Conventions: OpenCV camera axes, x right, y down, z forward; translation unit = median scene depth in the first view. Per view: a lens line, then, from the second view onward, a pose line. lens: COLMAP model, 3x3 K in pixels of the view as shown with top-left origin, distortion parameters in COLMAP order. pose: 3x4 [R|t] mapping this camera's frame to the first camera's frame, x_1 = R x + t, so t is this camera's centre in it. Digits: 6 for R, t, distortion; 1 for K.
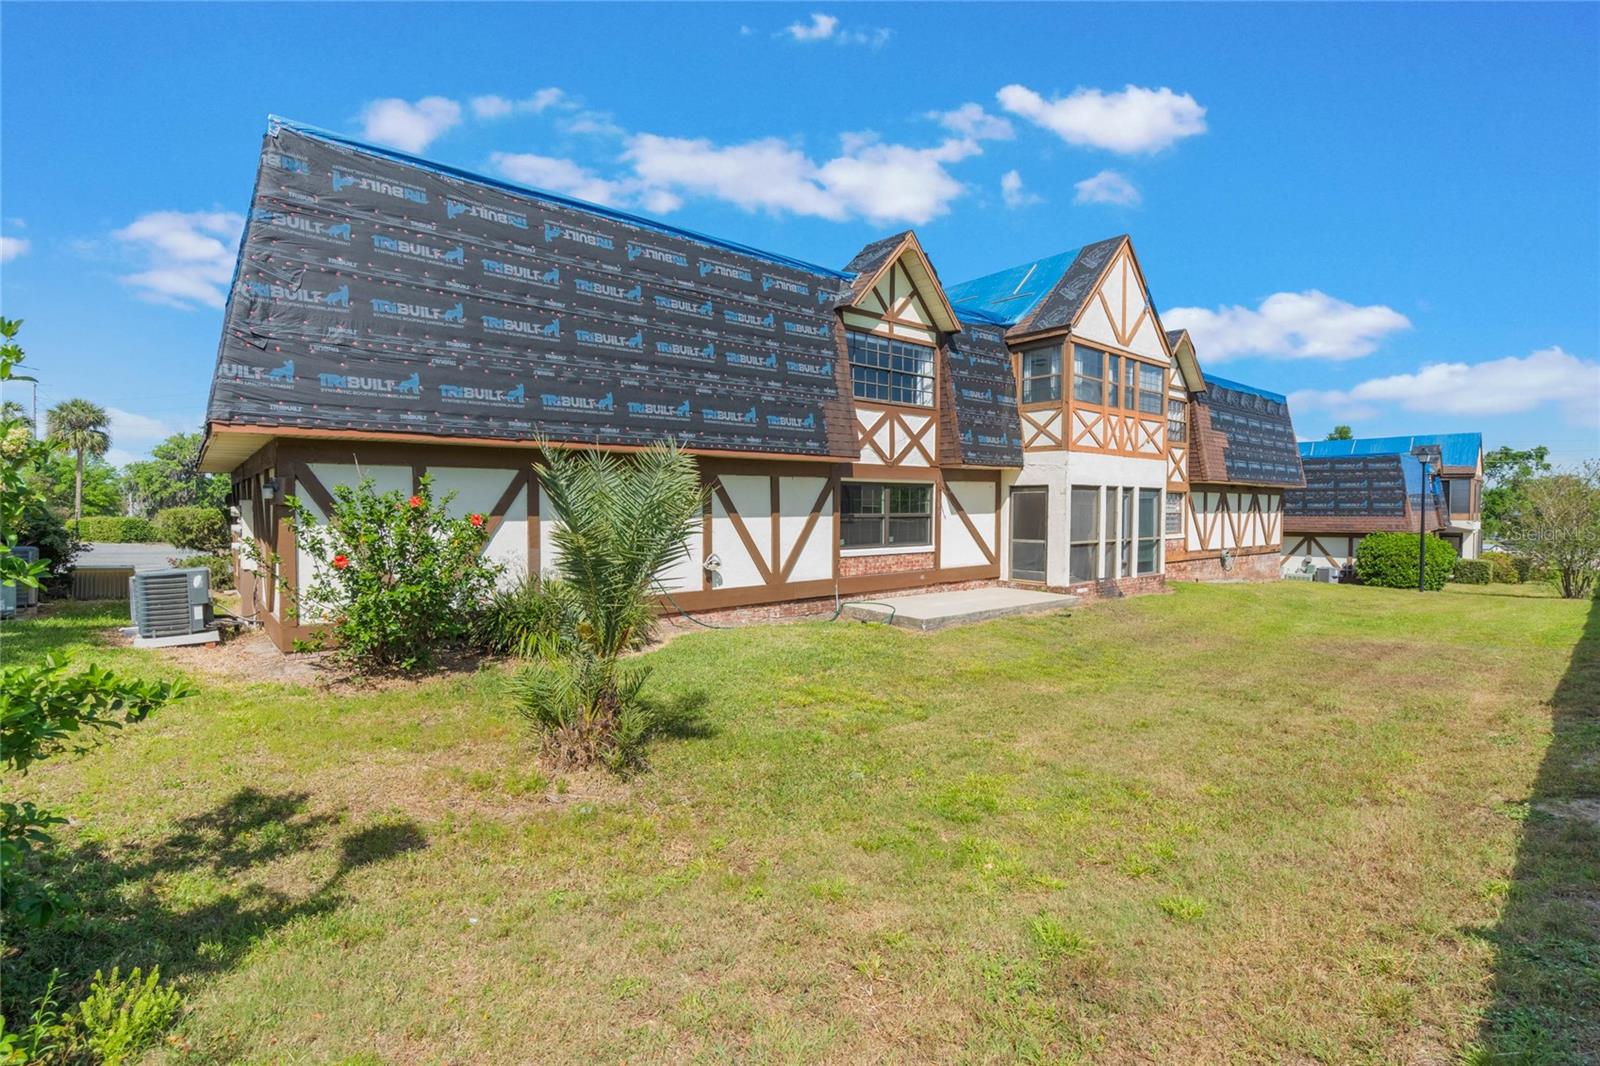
lens RADIAL K [[736.3, 0, 801.3], [0, 736.3, 539.2], [0, 0, 1]] dist [-0.003301, 0.001831]
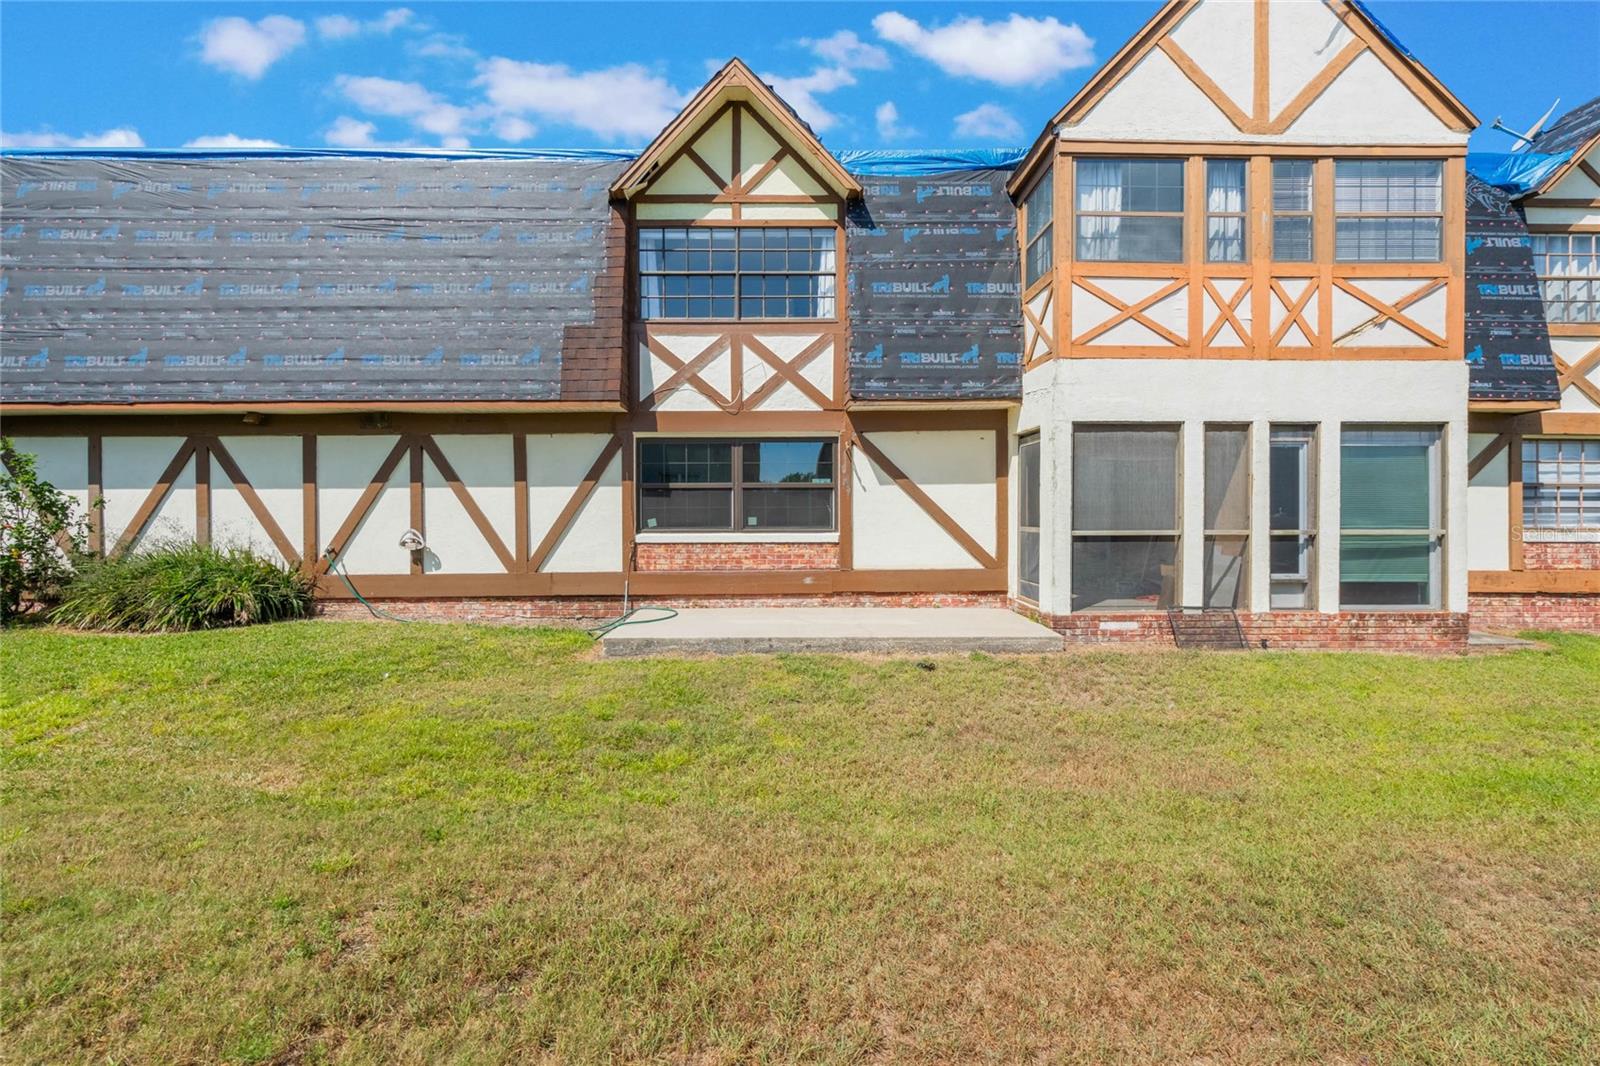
lens RADIAL K [[736.3, 0, 800.8], [0, 736.3, 518.2], [0, 0, 1]] dist [-0.003301, 0.001831]
pose [[0.778785, 0.003262, -0.627282, 0.587393], [-0.024010, 0.999409, -0.024612, 0.013214], [0.626831, 0.034228, 0.778403, 0.504649]]
